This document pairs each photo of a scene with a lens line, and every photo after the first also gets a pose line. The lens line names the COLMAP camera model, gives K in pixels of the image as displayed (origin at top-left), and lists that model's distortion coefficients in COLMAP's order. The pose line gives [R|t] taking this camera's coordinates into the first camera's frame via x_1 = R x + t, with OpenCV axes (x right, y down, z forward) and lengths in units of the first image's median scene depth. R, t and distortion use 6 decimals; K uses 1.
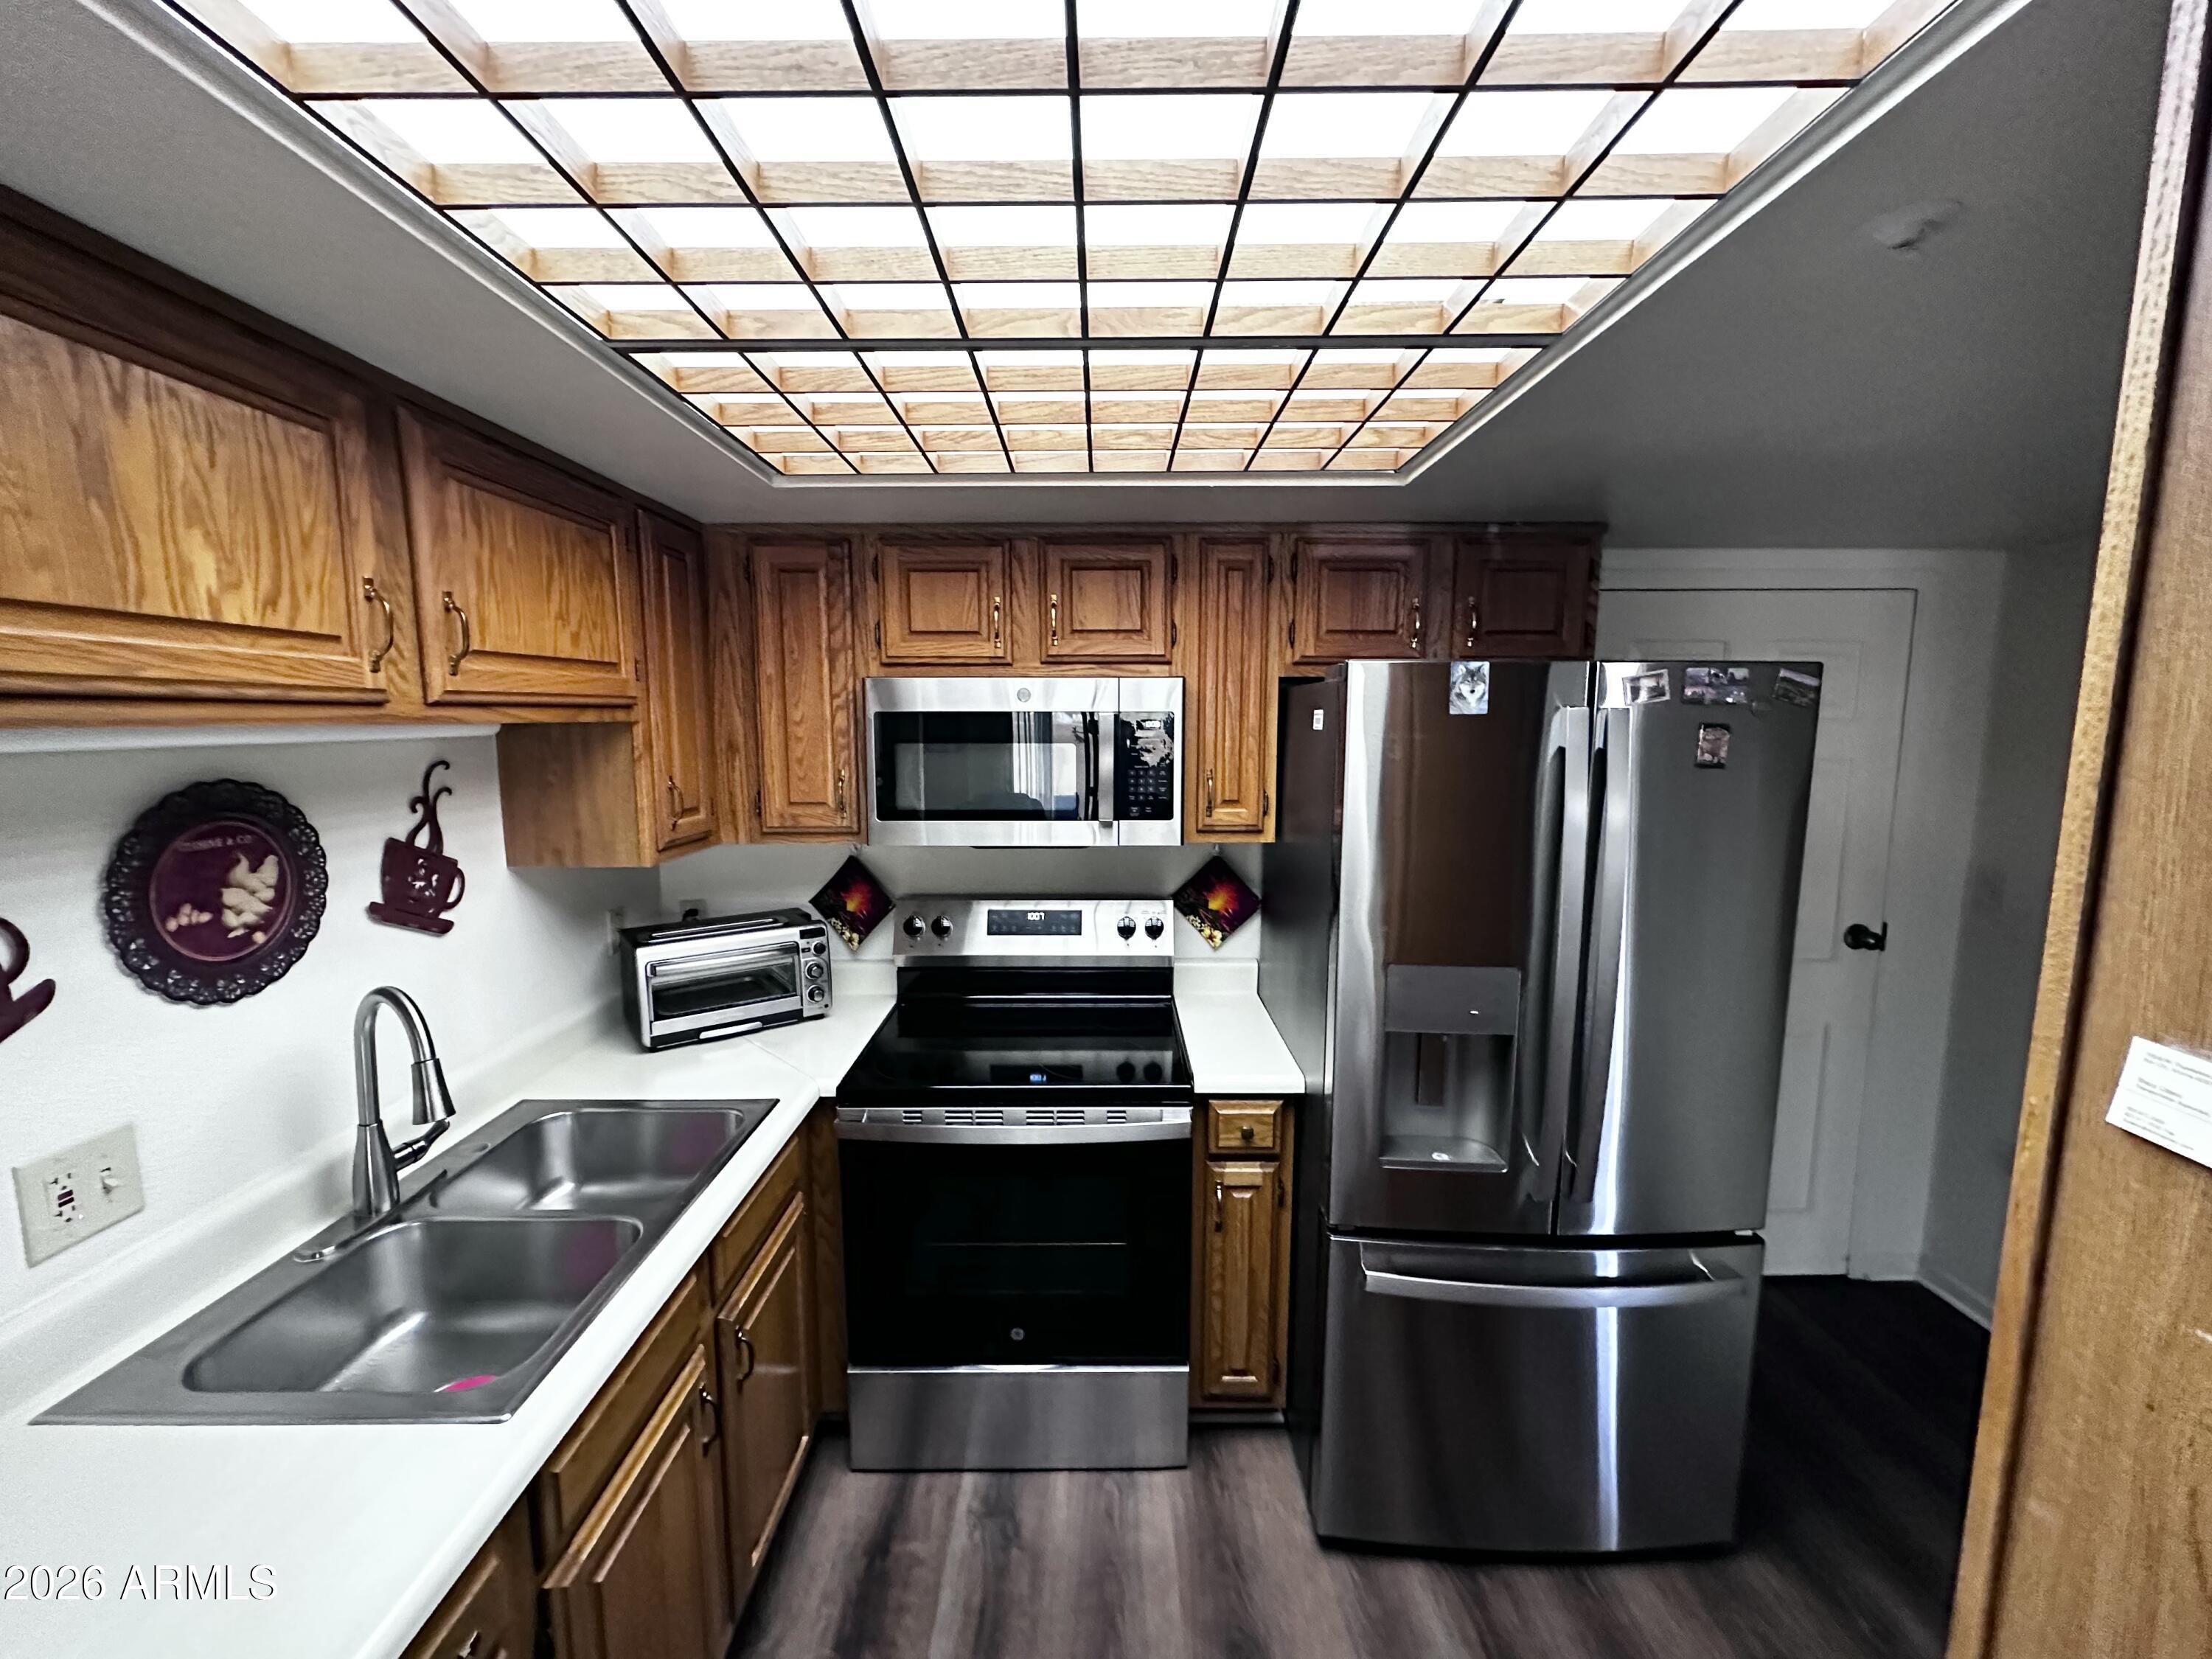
lens RADIAL K [[874.8, 0, 1095.3], [0, 874.8, 822.7], [0, 0, 1]] dist [-0.001973, -0.000106]
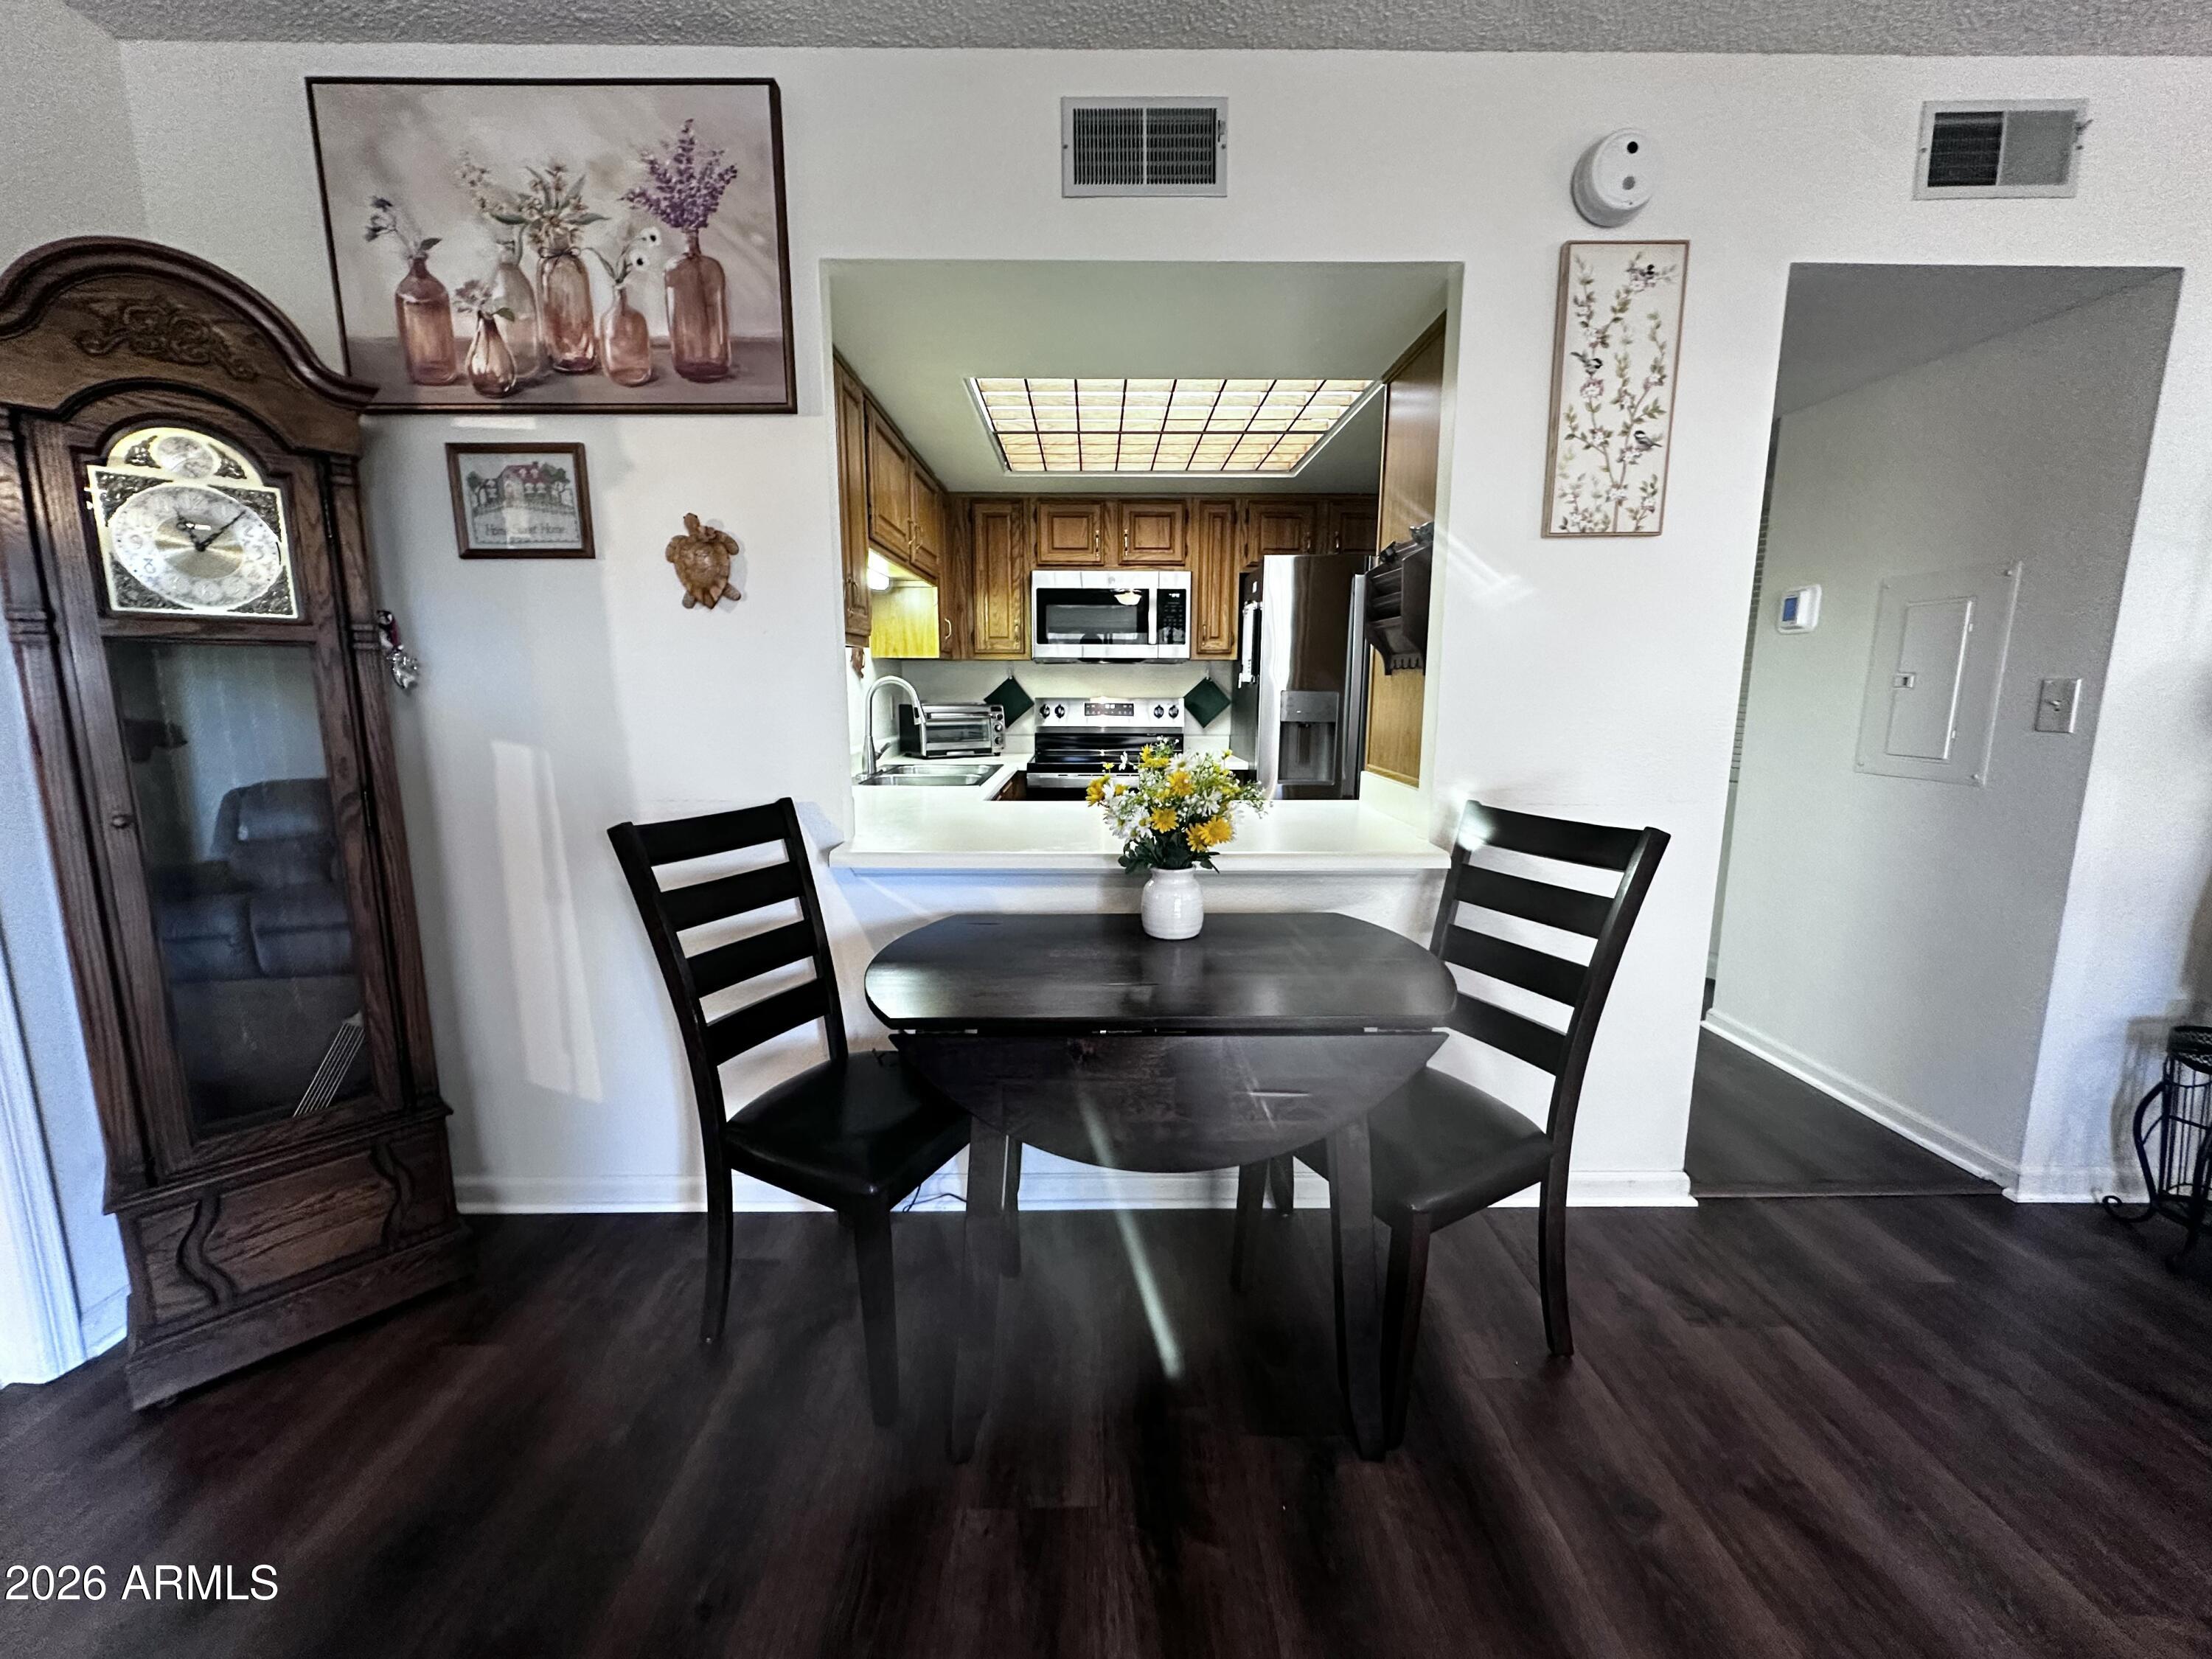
lens RADIAL K [[874.8, 0, 1100.7], [0, 874.8, 813.9], [0, 0, 1]] dist [-0.001973, -0.000106]
pose [[0.999871, -0.001476, 0.016008, -0.155232], [0.000924, 0.999406, 0.034446, 0.356780], [-0.016050, -0.034427, 0.999278, -1.133678]]
